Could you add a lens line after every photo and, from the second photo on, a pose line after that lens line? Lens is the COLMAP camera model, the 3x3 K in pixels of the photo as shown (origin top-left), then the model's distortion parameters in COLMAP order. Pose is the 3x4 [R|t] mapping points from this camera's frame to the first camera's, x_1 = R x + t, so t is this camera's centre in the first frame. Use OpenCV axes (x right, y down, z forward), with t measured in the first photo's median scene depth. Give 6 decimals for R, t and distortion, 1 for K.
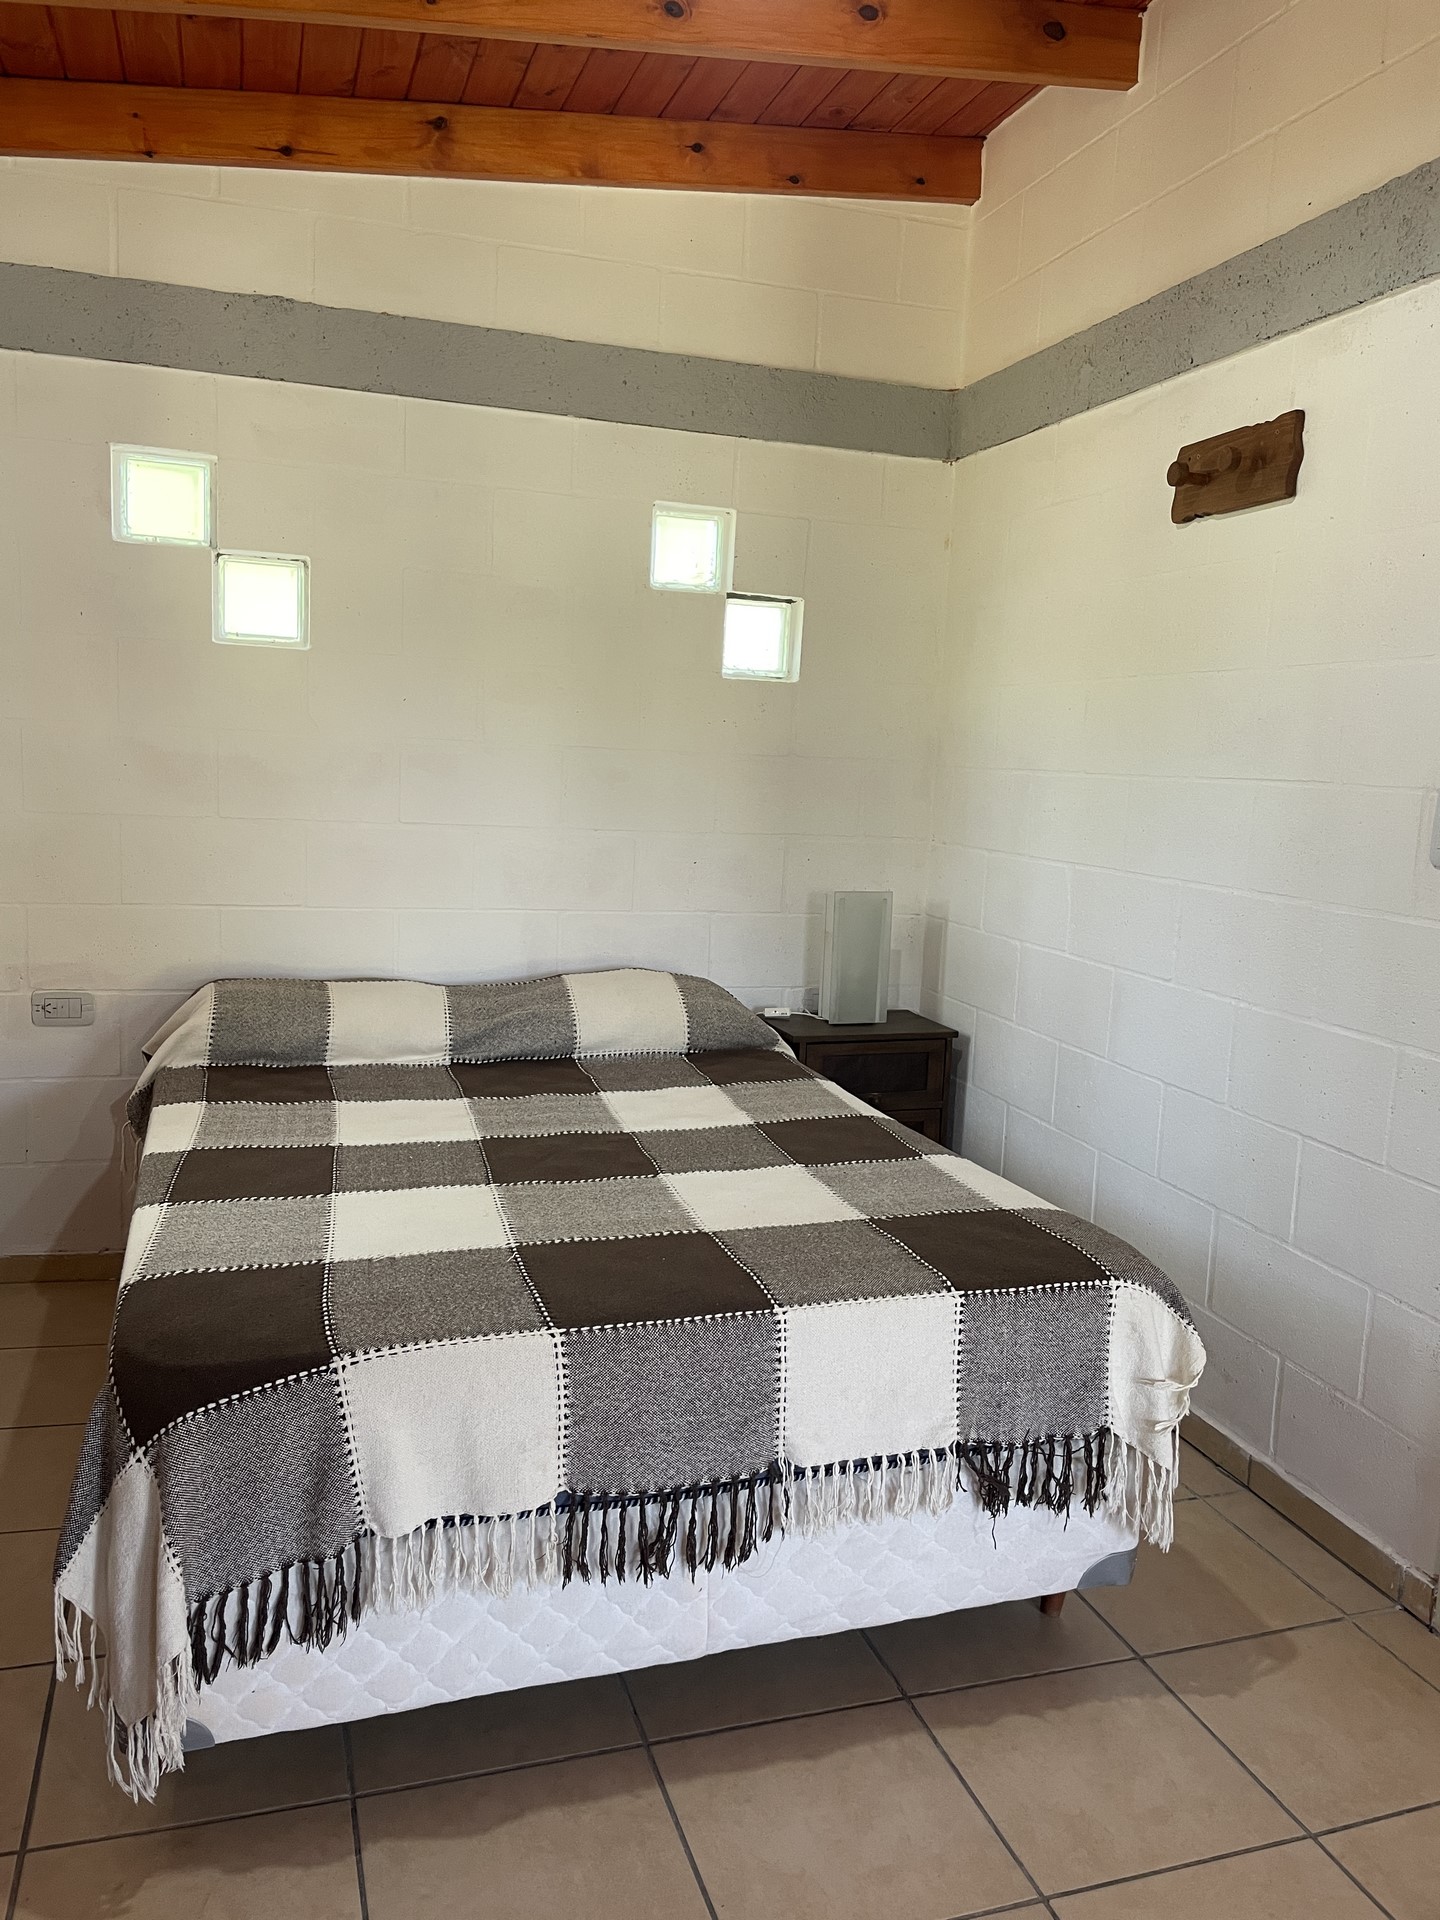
lens RADIAL K [[1472.1, 0, 724.1], [0, 1472.1, 949.4], [0, 0, 1]] dist [0.086133, -0.122252]
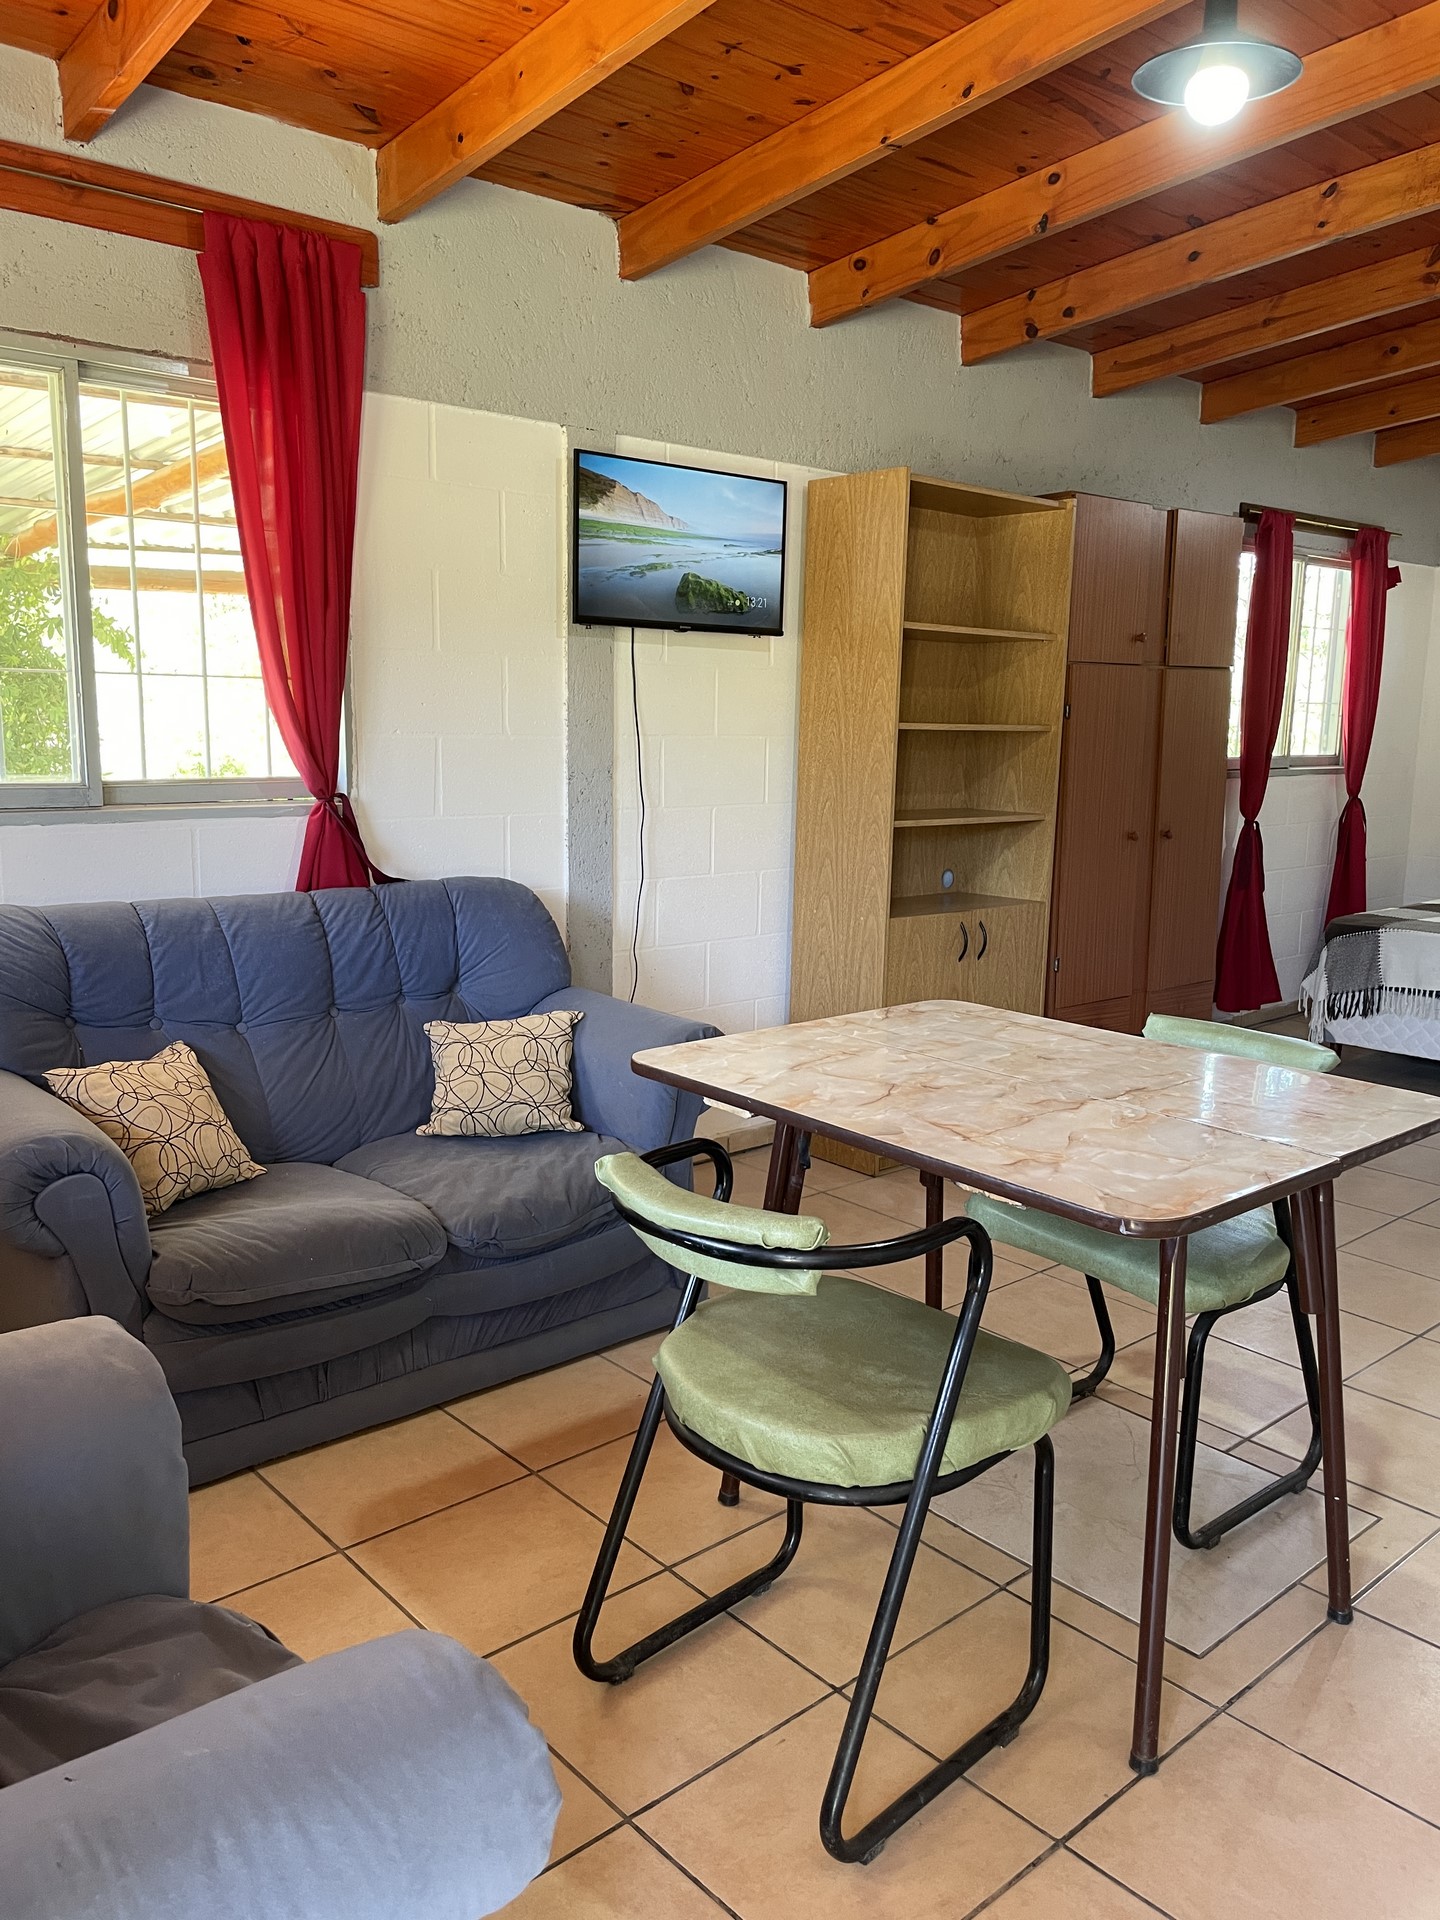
lens RADIAL K [[1470.1, 0, 716.4], [0, 1470.1, 950.5], [0, 0, 1]] dist [0.089245, -0.126030]
pose [[0.402131, 0.116896, -0.908089, 1.935904], [-0.126163, 0.989430, 0.071498, 0.252408], [0.906848, 0.085815, 0.412629, -1.507018]]
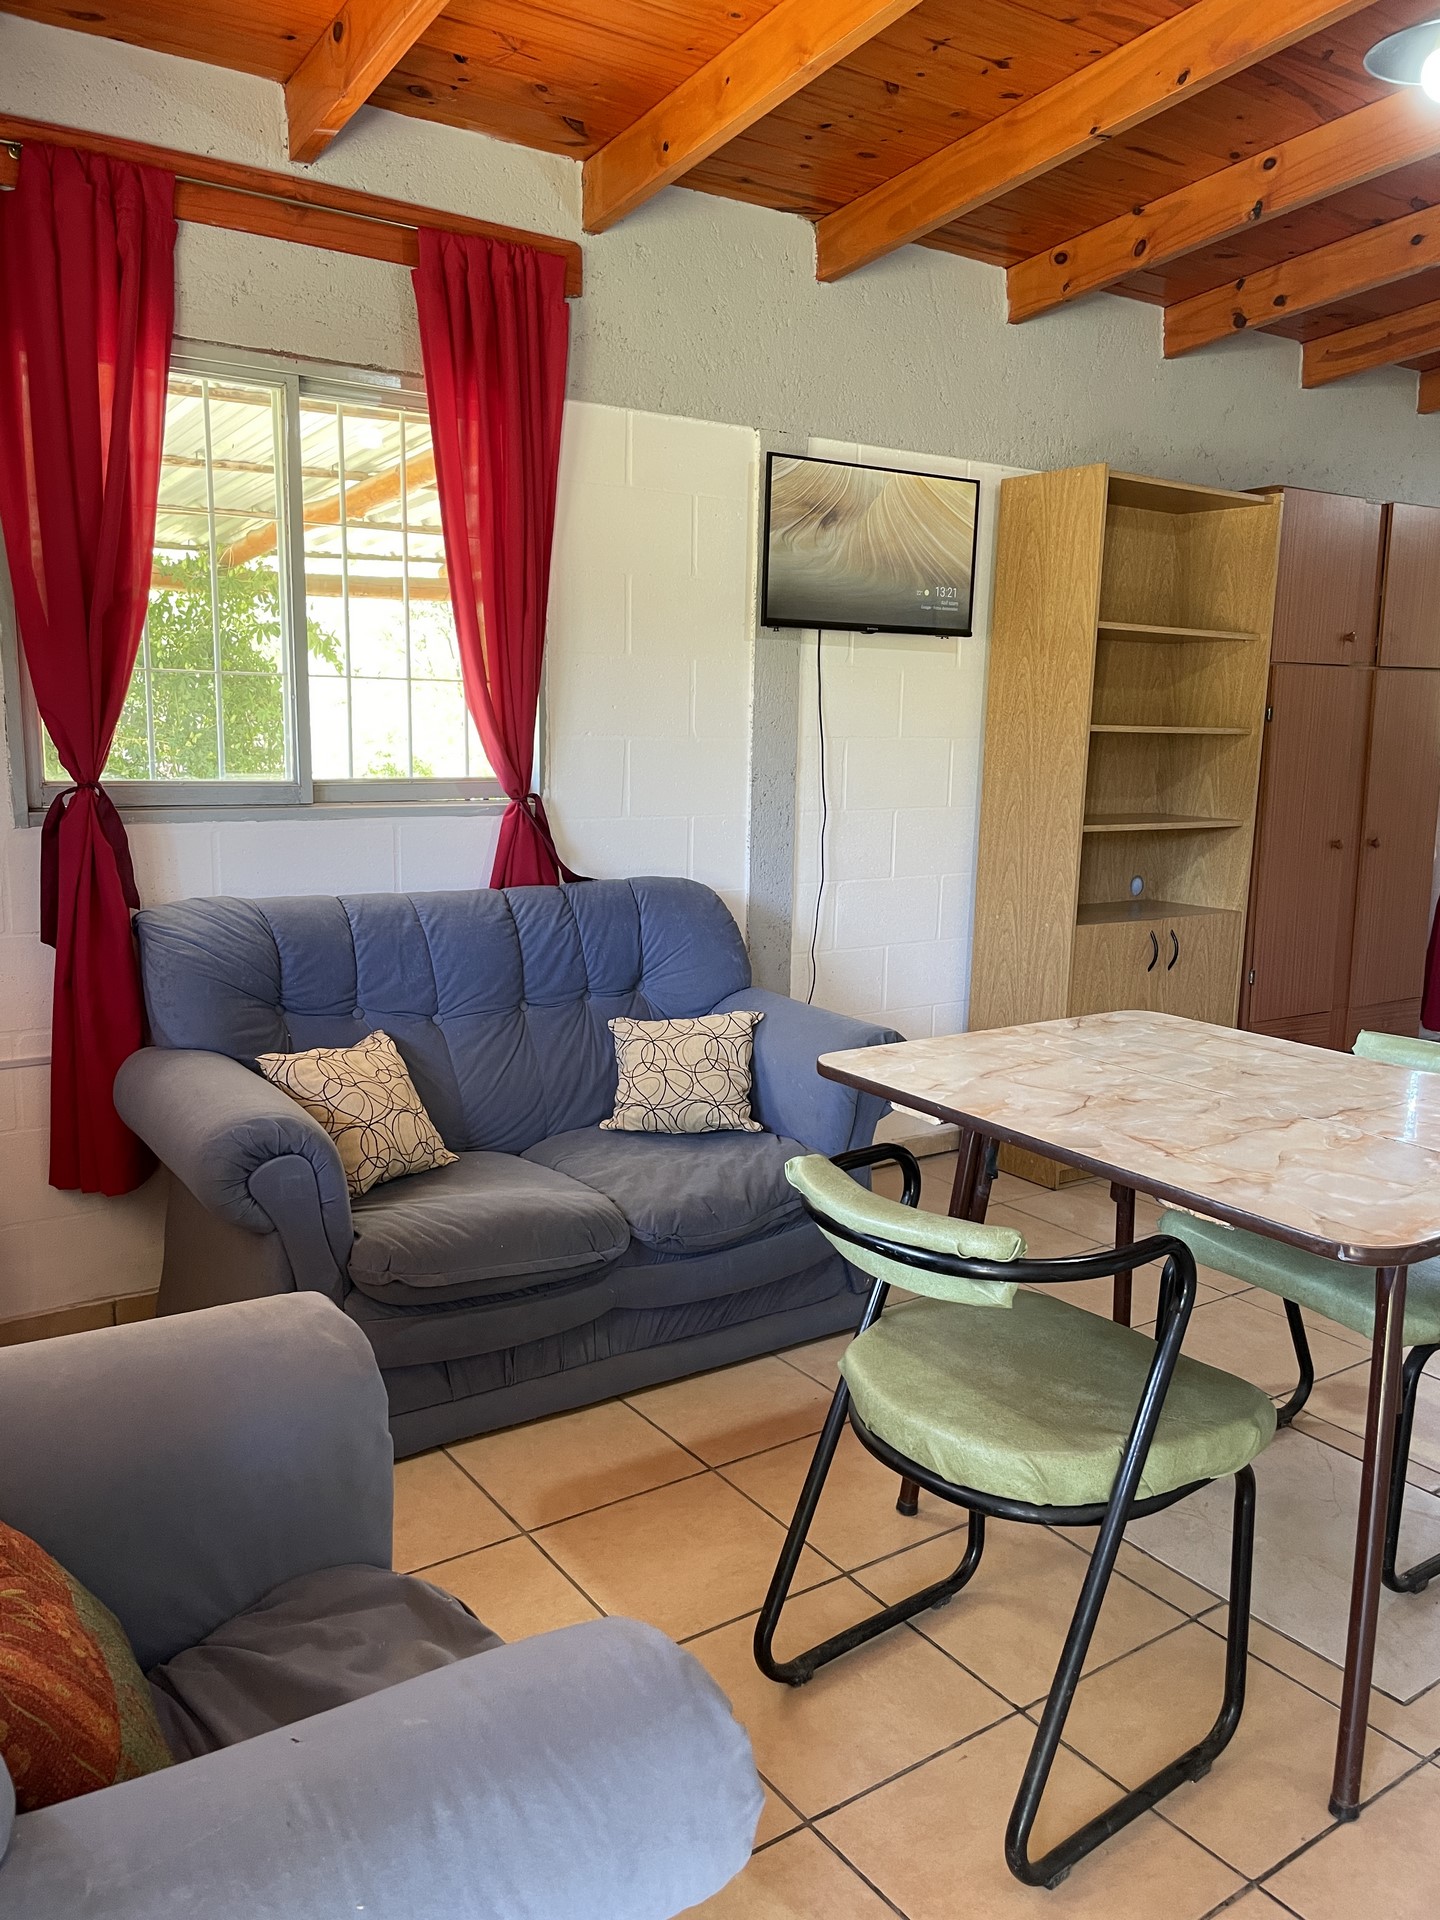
lens RADIAL K [[1470.1, 0, 716.4], [0, 1470.1, 950.5], [0, 0, 1]] dist [0.089245, -0.126030]
pose [[0.293235, 0.122975, -0.948098, 1.930104], [-0.138341, 0.986713, 0.085196, 0.254702], [0.945978, 0.106179, 0.306351, -1.520469]]
